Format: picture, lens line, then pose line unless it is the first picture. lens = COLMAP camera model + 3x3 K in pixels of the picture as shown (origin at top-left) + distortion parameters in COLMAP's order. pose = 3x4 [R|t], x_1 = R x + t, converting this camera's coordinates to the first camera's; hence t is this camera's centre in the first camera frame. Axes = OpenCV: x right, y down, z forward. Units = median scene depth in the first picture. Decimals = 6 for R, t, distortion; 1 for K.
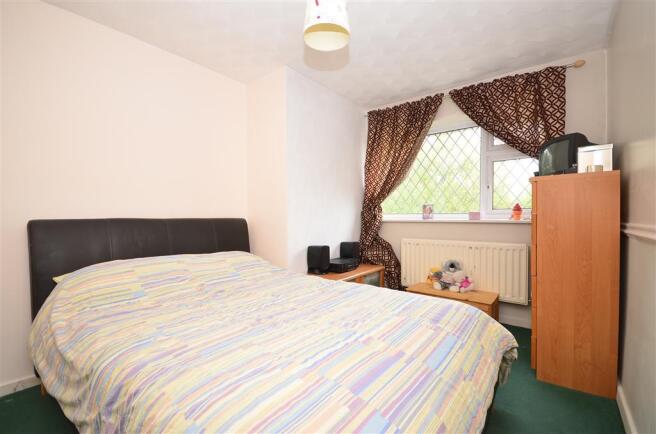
lens RADIAL K [[292.7, 0, 328.0], [0, 292.7, 217.0], [0, 0, 1]] dist [0.000605, -0.000121]
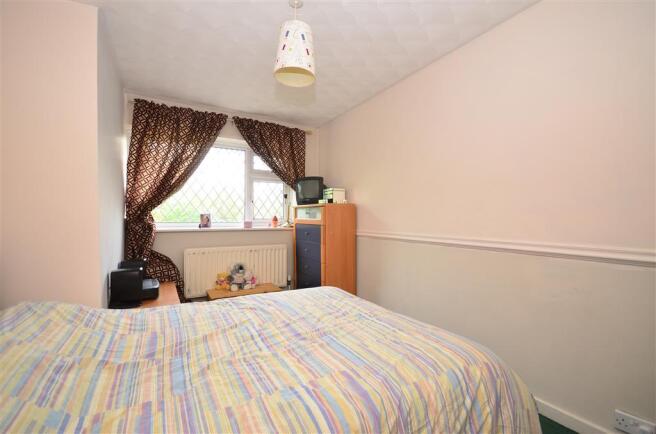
lens RADIAL K [[292.7, 0, 328.0], [0, 292.7, 217.0], [0, 0, 1]] dist [0.000605, -0.000121]
pose [[0.358006, 0.003488, 0.933713, -0.540889], [-0.004193, 0.999989, -0.002128, -0.035809], [-0.933710, -0.003154, 0.358016, 0.254092]]
